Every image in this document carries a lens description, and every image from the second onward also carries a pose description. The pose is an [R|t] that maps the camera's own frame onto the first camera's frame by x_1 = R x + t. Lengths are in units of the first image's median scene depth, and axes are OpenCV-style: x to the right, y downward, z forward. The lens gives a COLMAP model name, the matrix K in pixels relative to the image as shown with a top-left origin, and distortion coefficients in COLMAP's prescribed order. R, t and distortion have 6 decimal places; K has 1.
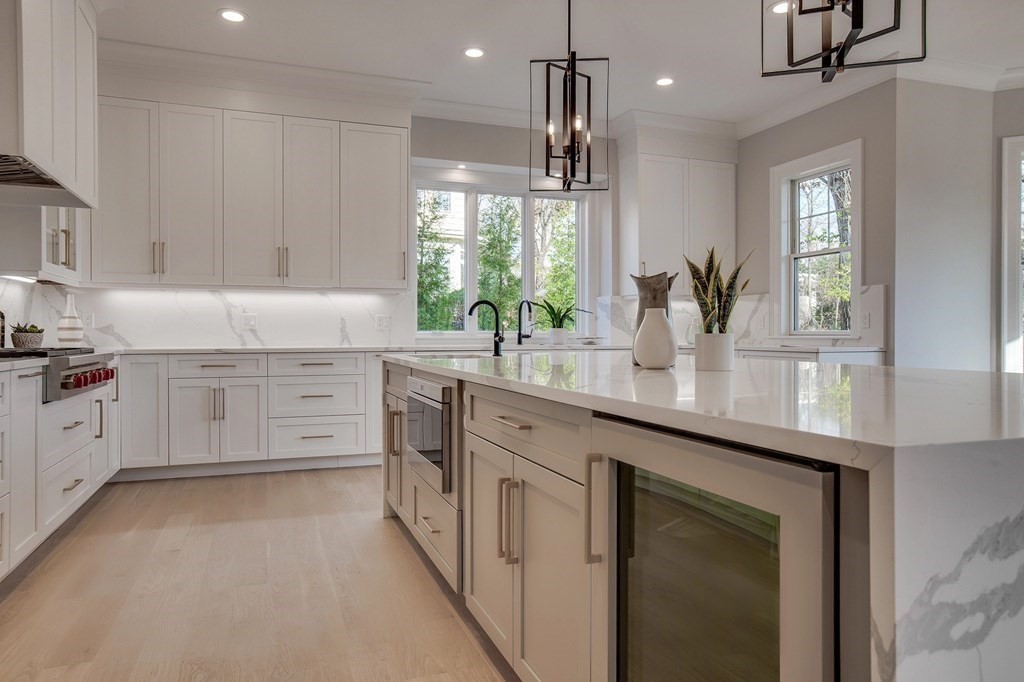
lens RADIAL K [[654.9, 0, 528.6], [0, 654.9, 334.9], [0, 0, 1]] dist [0.007930, 0.010636]
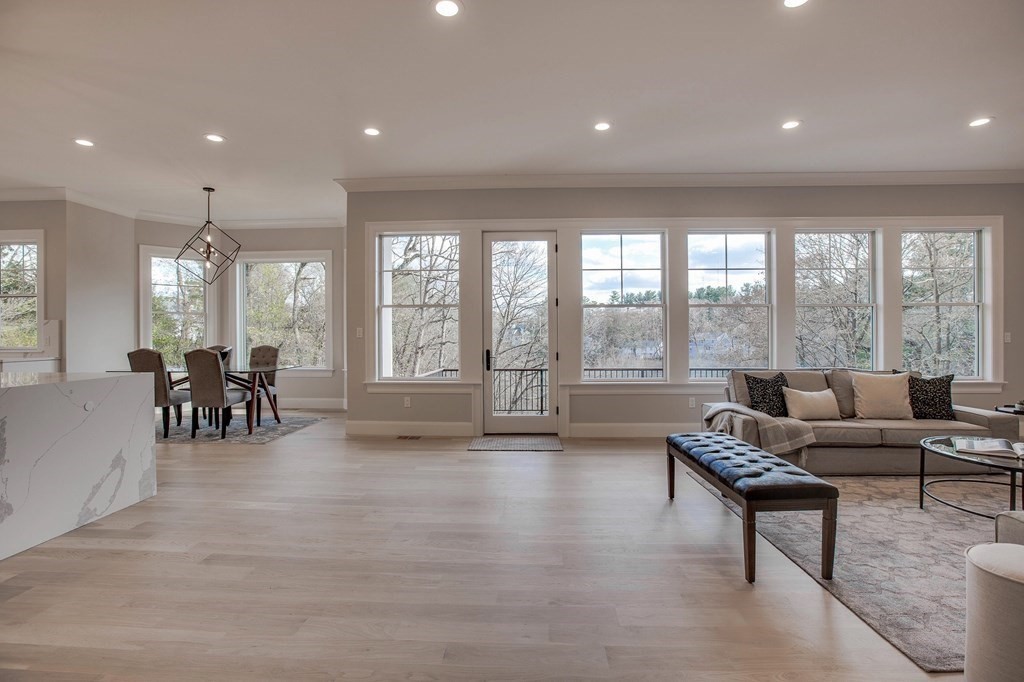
lens RADIAL K [[468.2, 0, 510.5], [0, 468.2, 337.5], [0, 0, 1]] dist [-0.027411, 0.006491]
pose [[0.419100, -0.004969, 0.907927, -0.046508], [0.004507, 0.999984, 0.003393, -0.032799], [-0.907929, 0.002670, 0.419116, -0.591220]]
